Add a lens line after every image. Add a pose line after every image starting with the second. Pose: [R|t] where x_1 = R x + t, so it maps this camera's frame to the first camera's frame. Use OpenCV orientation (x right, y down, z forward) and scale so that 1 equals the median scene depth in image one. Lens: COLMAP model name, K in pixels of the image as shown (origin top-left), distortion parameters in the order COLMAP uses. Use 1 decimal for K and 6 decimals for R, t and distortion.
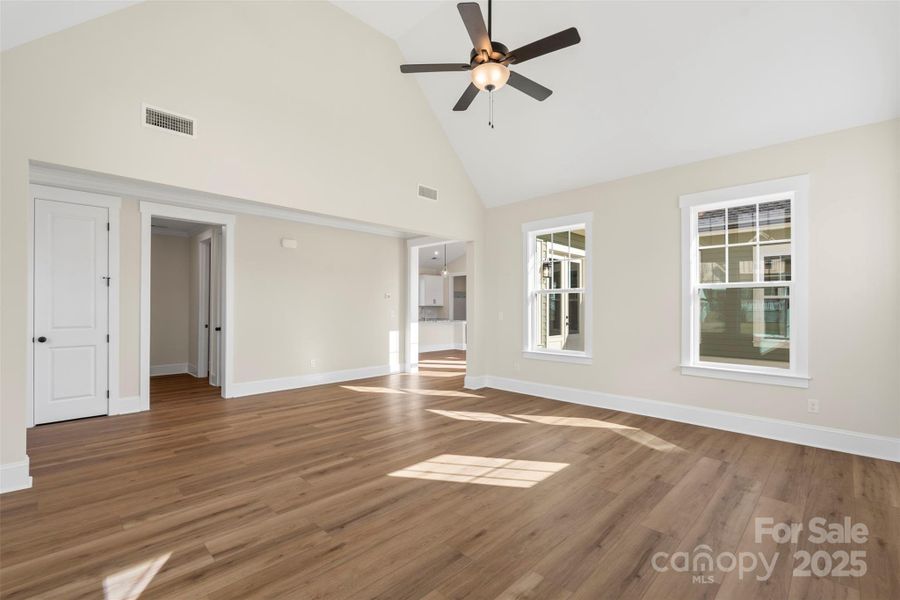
lens RADIAL K [[397.1, 0, 456.1], [0, 397.1, 308.8], [0, 0, 1]] dist [-0.001018, 0.000582]
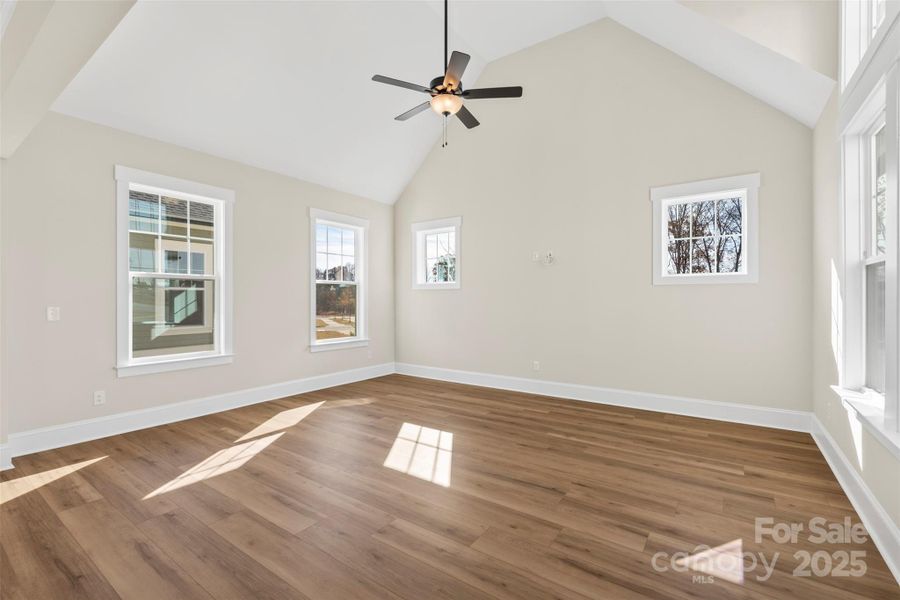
lens RADIAL K [[397.1, 0, 453.1], [0, 397.1, 299.7], [0, 0, 1]] dist [-0.001018, 0.000582]
pose [[-0.165378, -0.003361, 0.986225, -0.922064], [0.001588, 0.999992, 0.003675, -0.002830], [-0.986229, 0.002173, -0.165371, 0.991425]]
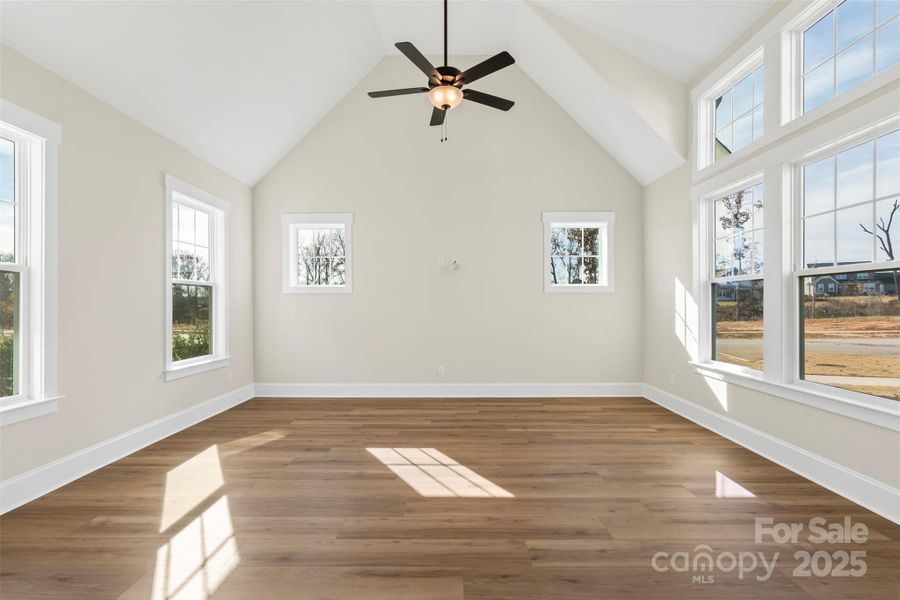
lens RADIAL K [[397.1, 0, 453.9], [0, 397.1, 304.7], [0, 0, 1]] dist [-0.001018, 0.000582]
pose [[-0.696841, -0.001712, 0.717224, -0.616754], [0.001525, 0.999991, 0.003869, -0.004284], [-0.717224, 0.003790, -0.696832, 1.485530]]
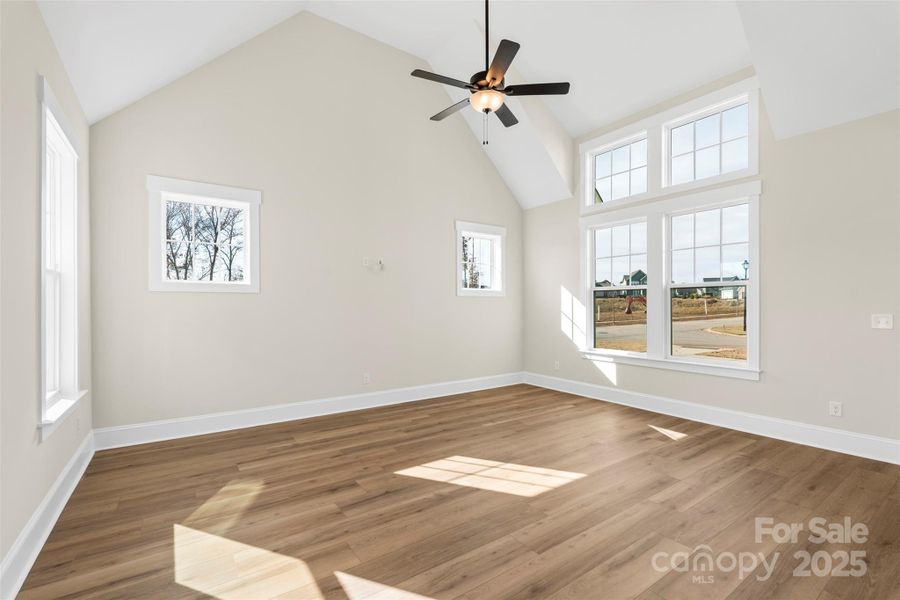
lens RADIAL K [[397.1, 0, 454.1], [0, 397.1, 305.8], [0, 0, 1]] dist [-0.001018, 0.000582]
pose [[-0.983500, -0.000066, 0.180906, -0.021804], [0.000085, 1.000000, 0.000828, -0.005075], [-0.180906, 0.000830, -0.983500, 1.788972]]
